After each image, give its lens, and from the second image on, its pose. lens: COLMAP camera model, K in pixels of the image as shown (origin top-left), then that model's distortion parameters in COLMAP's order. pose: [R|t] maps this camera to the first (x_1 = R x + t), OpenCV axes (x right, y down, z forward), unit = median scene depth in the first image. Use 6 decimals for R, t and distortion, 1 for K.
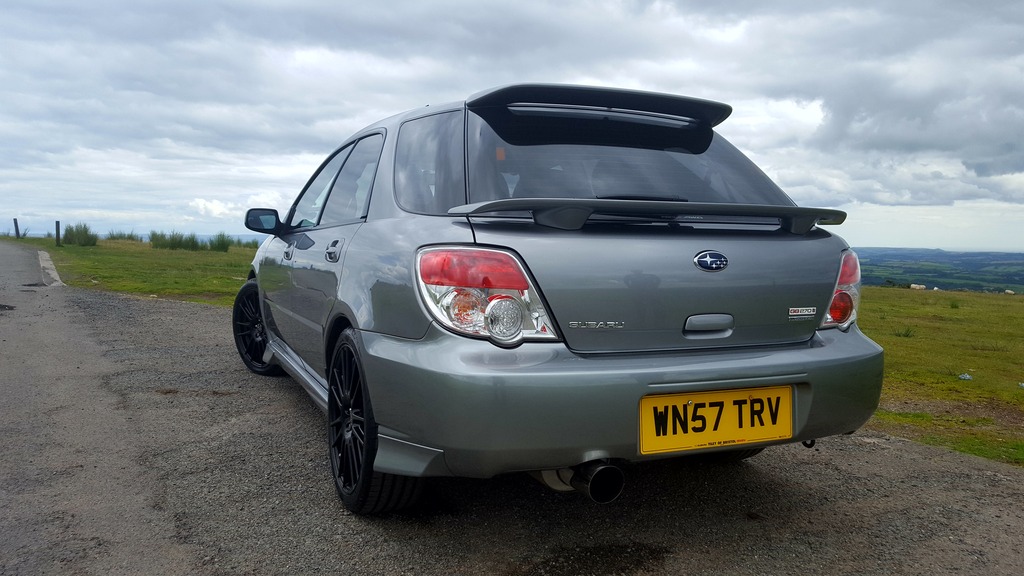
lens RADIAL K [[797.4, 0, 545.3], [0, 797.4, 300.0], [0, 0, 1]] dist [0.164848, -0.000190]
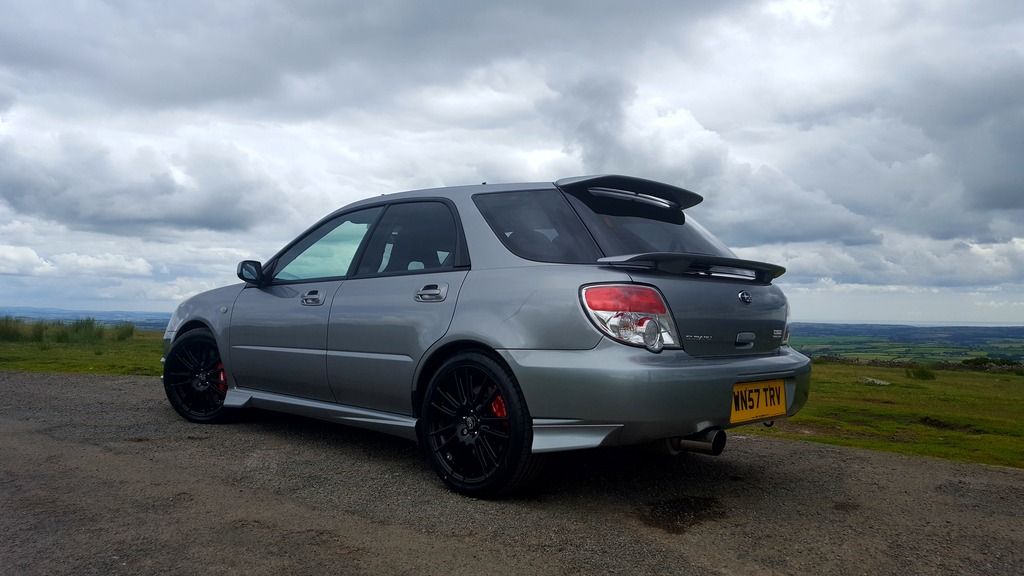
lens RADIAL K [[797.4, 0, 545.3], [0, 797.4, 300.0], [0, 0, 1]] dist [0.164848, -0.000190]
pose [[0.920170, 0.006467, 0.391466, -0.743254], [0.027795, 0.996262, -0.081792, 0.071325], [-0.390531, 0.086144, 0.916550, -0.254858]]
